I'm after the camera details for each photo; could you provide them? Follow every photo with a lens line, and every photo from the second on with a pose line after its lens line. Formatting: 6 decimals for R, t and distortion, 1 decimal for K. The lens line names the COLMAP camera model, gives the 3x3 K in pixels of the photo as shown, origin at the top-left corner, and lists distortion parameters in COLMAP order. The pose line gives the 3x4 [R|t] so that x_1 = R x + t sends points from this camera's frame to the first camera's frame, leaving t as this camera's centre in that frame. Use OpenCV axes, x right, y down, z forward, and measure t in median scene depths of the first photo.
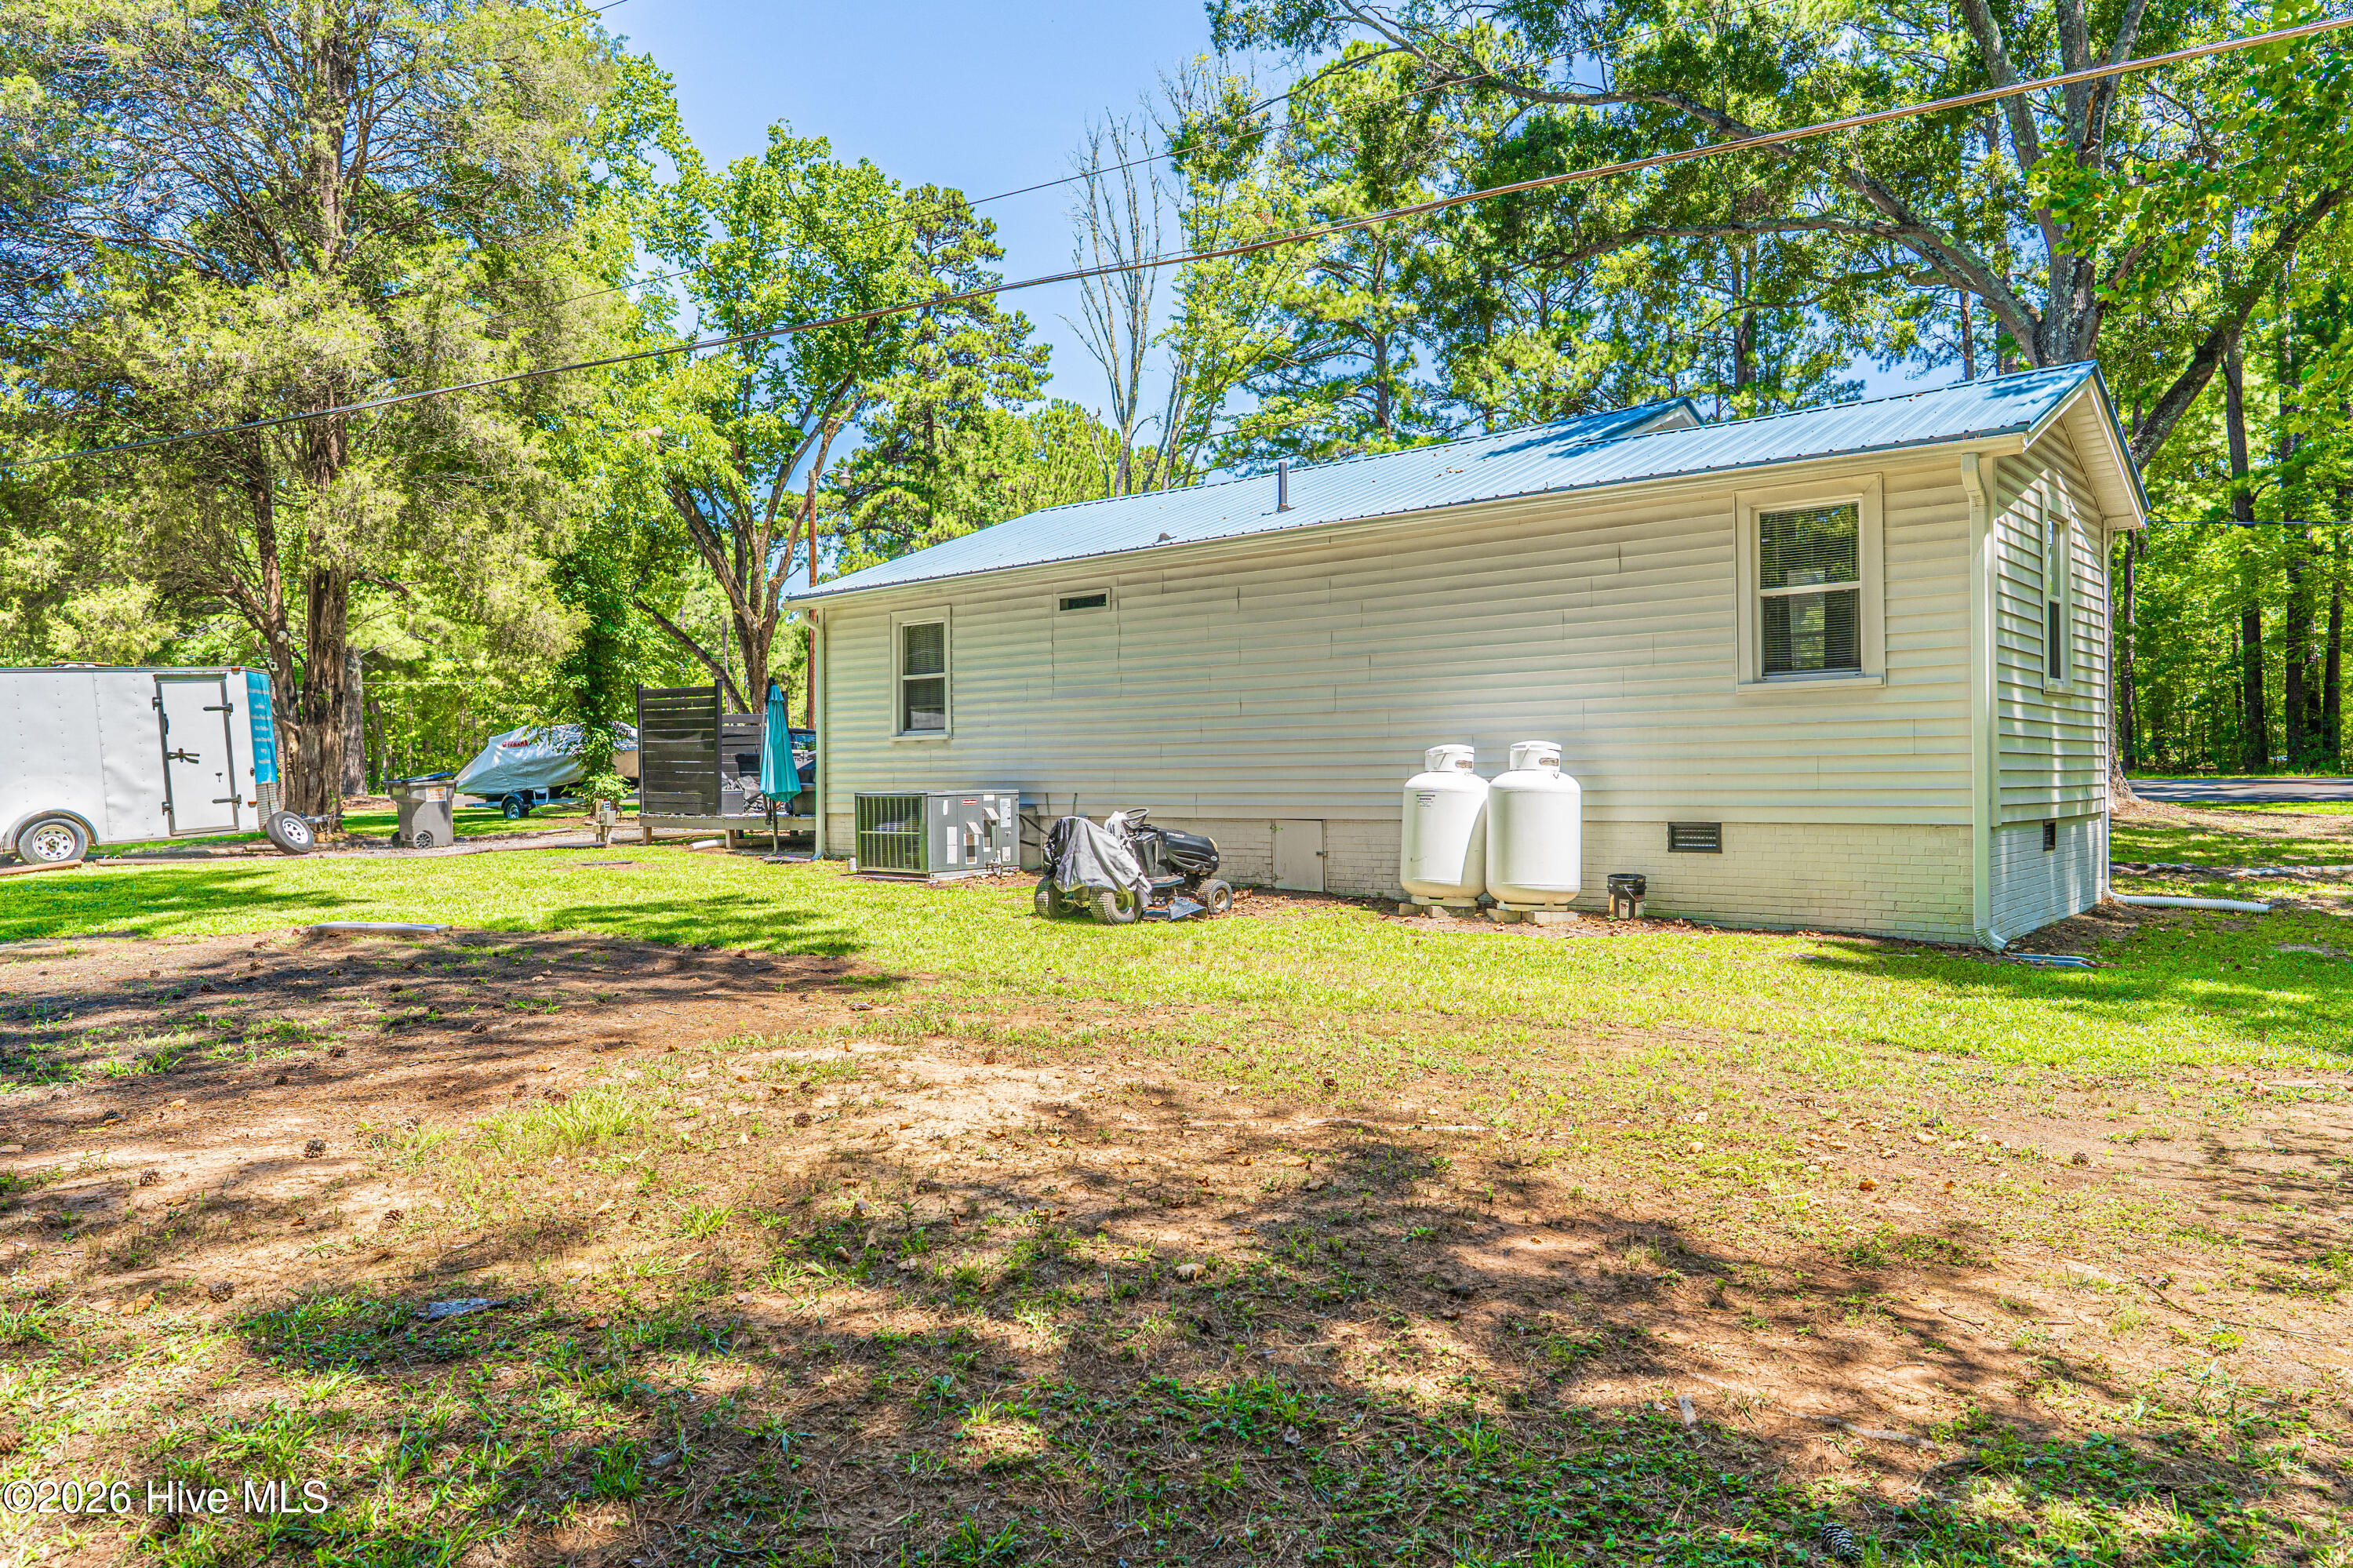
lens RADIAL K [[1595.4, 0, 1188.0], [0, 1595.4, 785.0], [0, 0, 1]] dist [-0.004157, -0.000985]
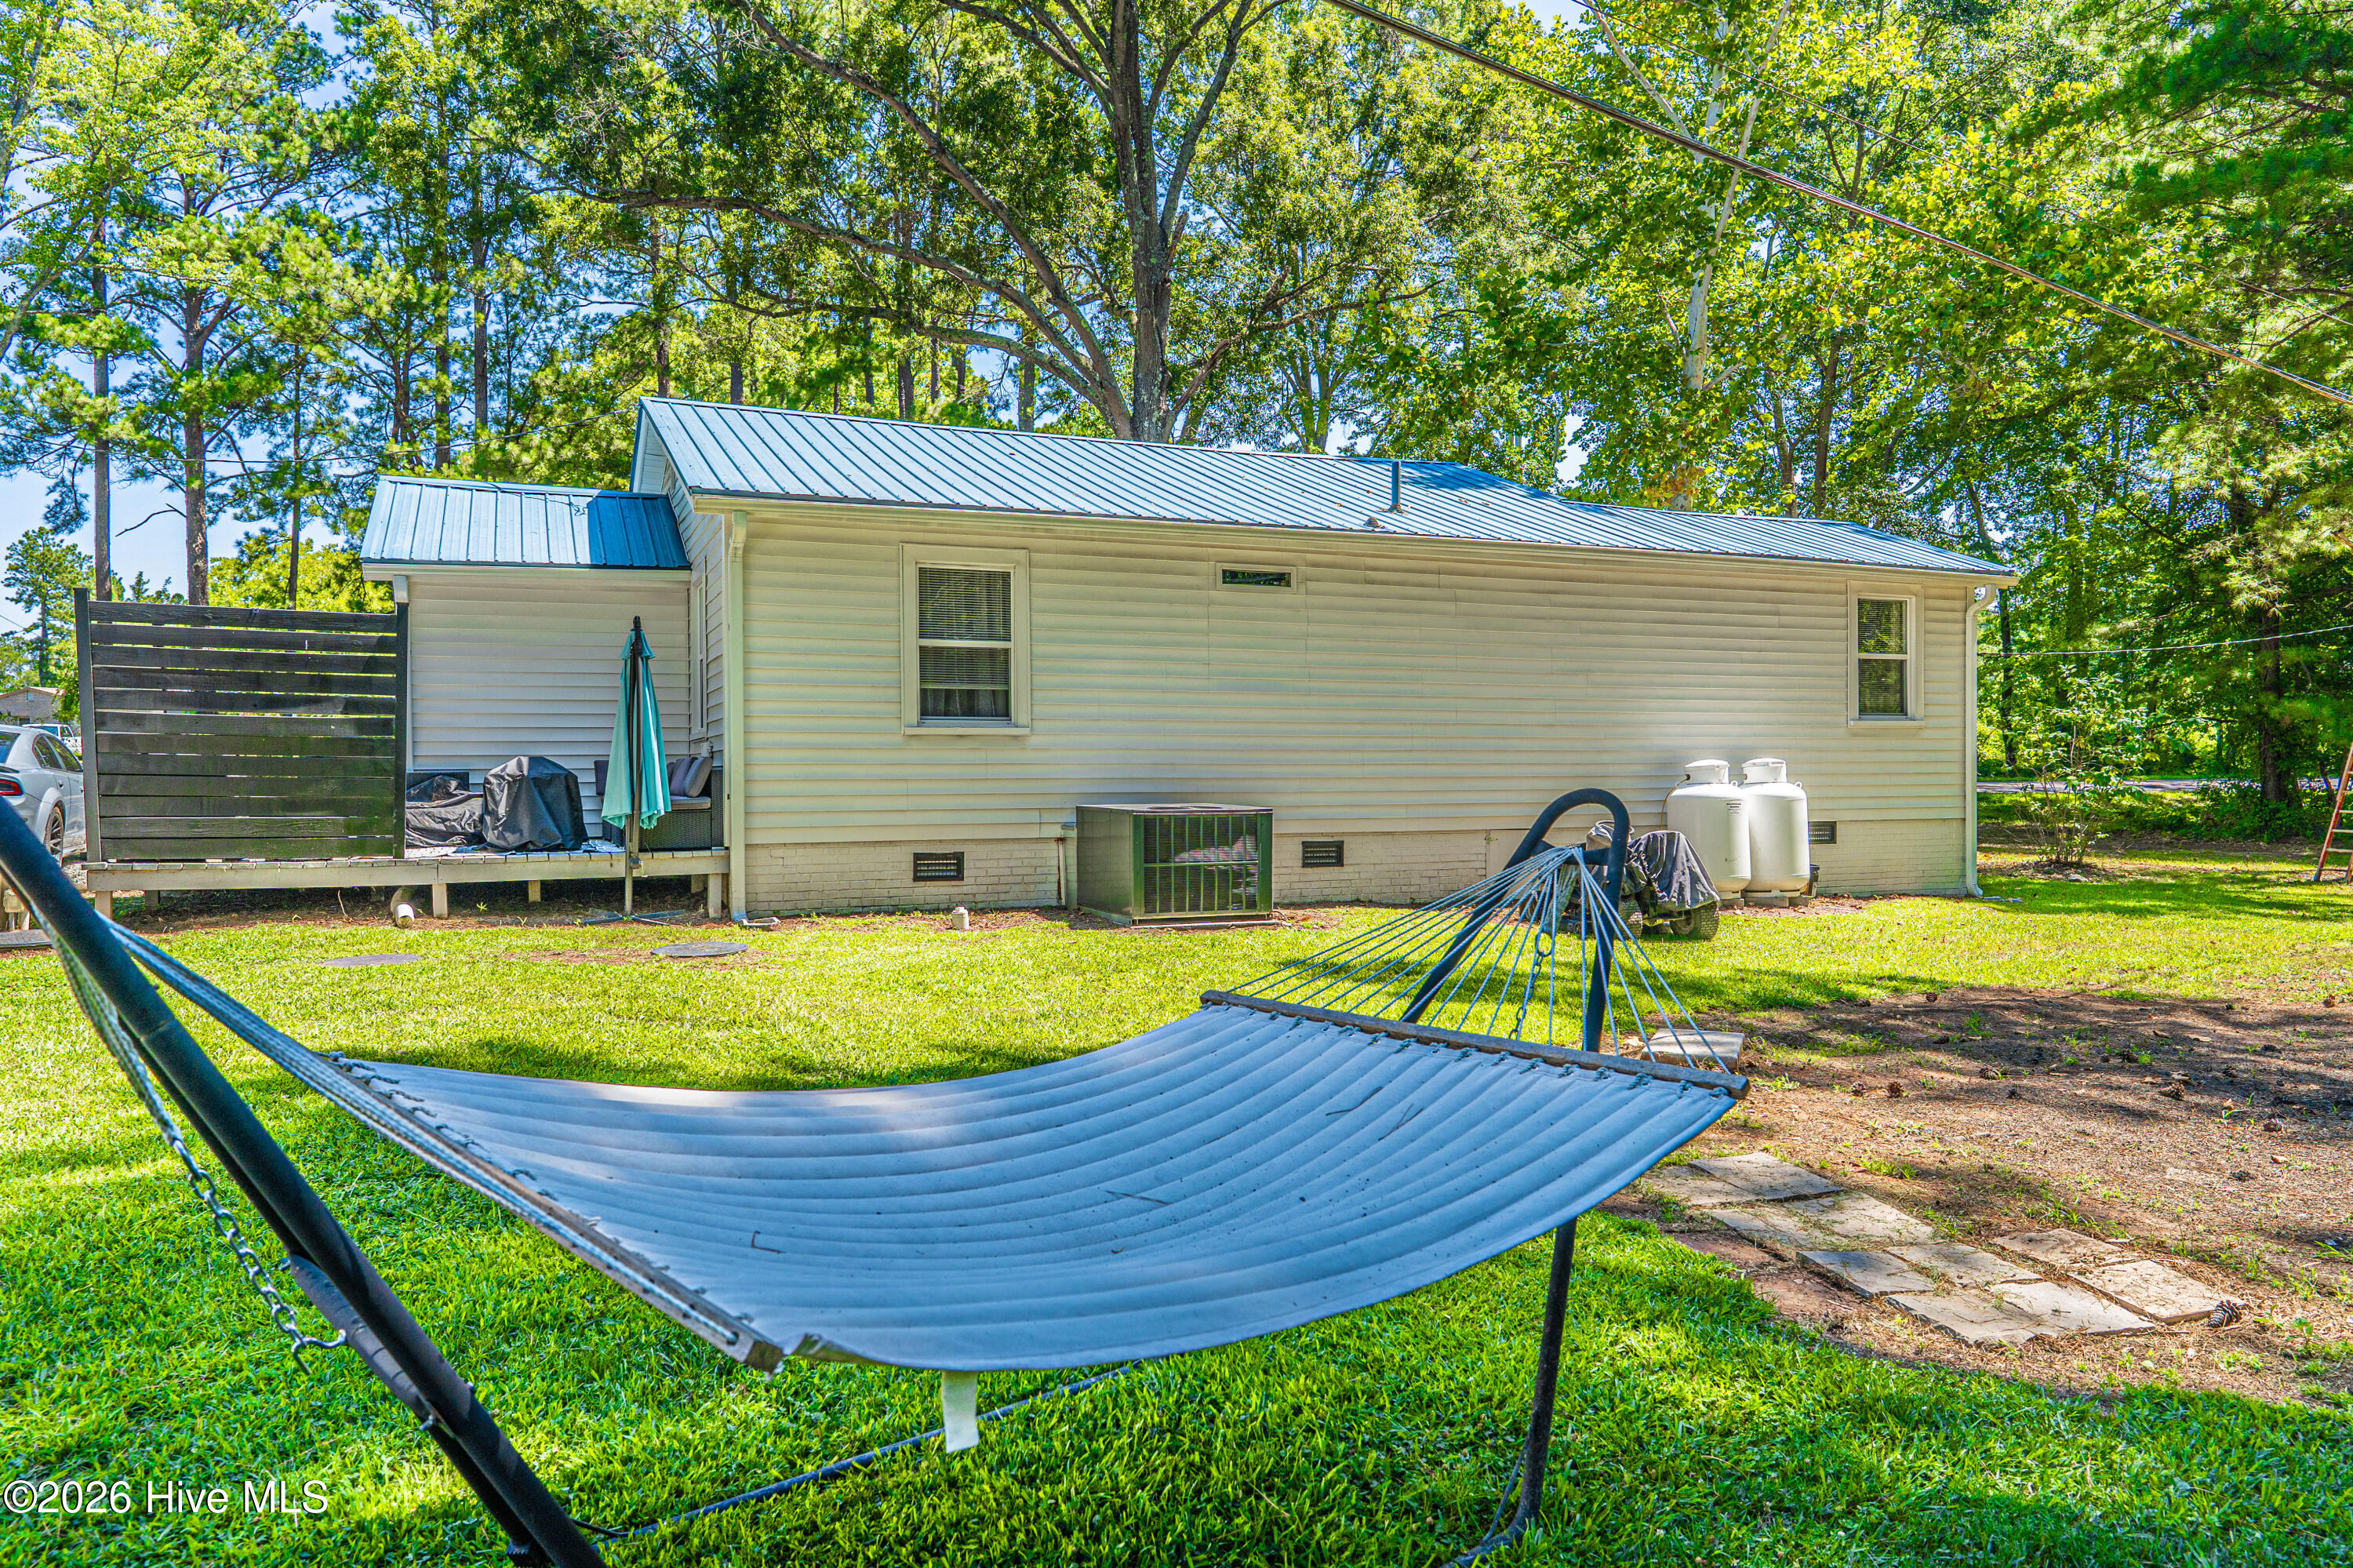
lens RADIAL K [[1576.9, 0, 1171.7], [0, 1576.9, 791.5], [0, 0, 1]] dist [-0.002345, -0.000337]
pose [[0.433628, 0.021066, 0.900846, -0.934074], [0.018074, 0.999322, -0.032069, 0.025830], [-0.900911, 0.030188, 0.432954, 0.775748]]
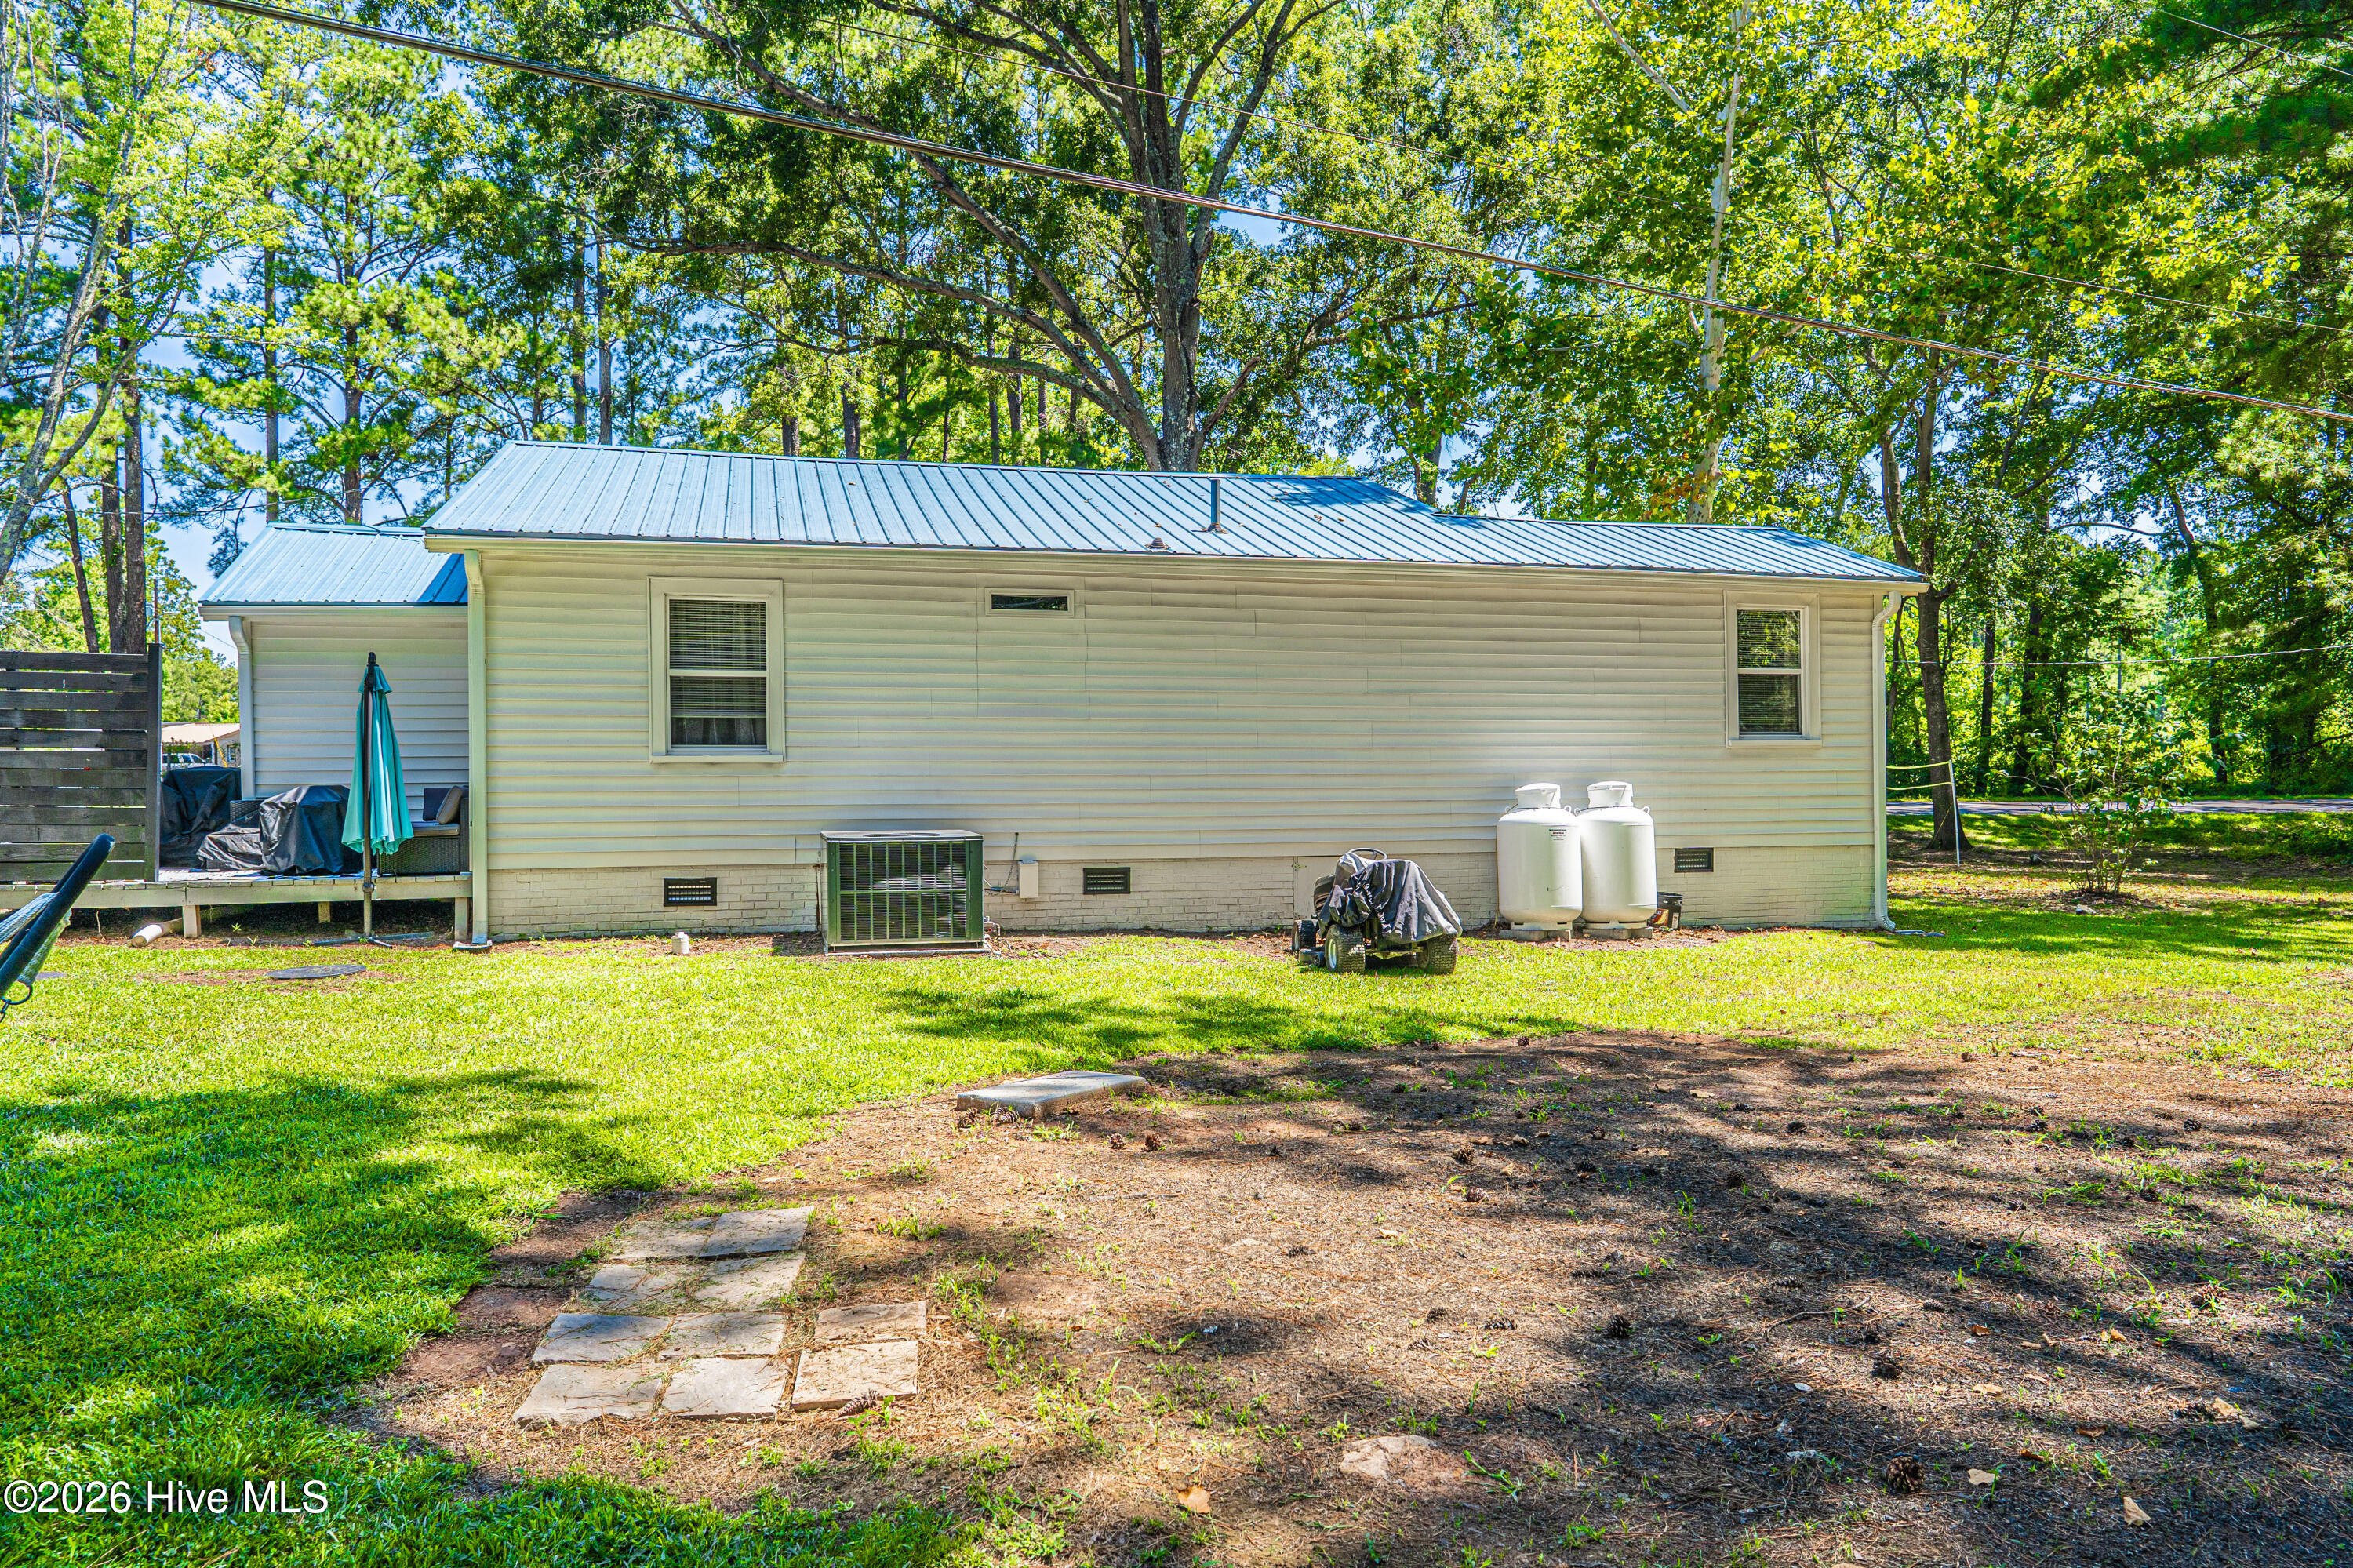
lens RADIAL K [[1572.4, 0, 1129.1], [0, 1572.4, 808.7], [0, 0, 1]] dist [-0.002394, -0.000837]
pose [[0.560010, 0.022076, 0.828192, -0.803331], [0.014153, 0.999244, -0.036206, 0.025834], [-0.828365, 0.031997, 0.559274, 0.570379]]
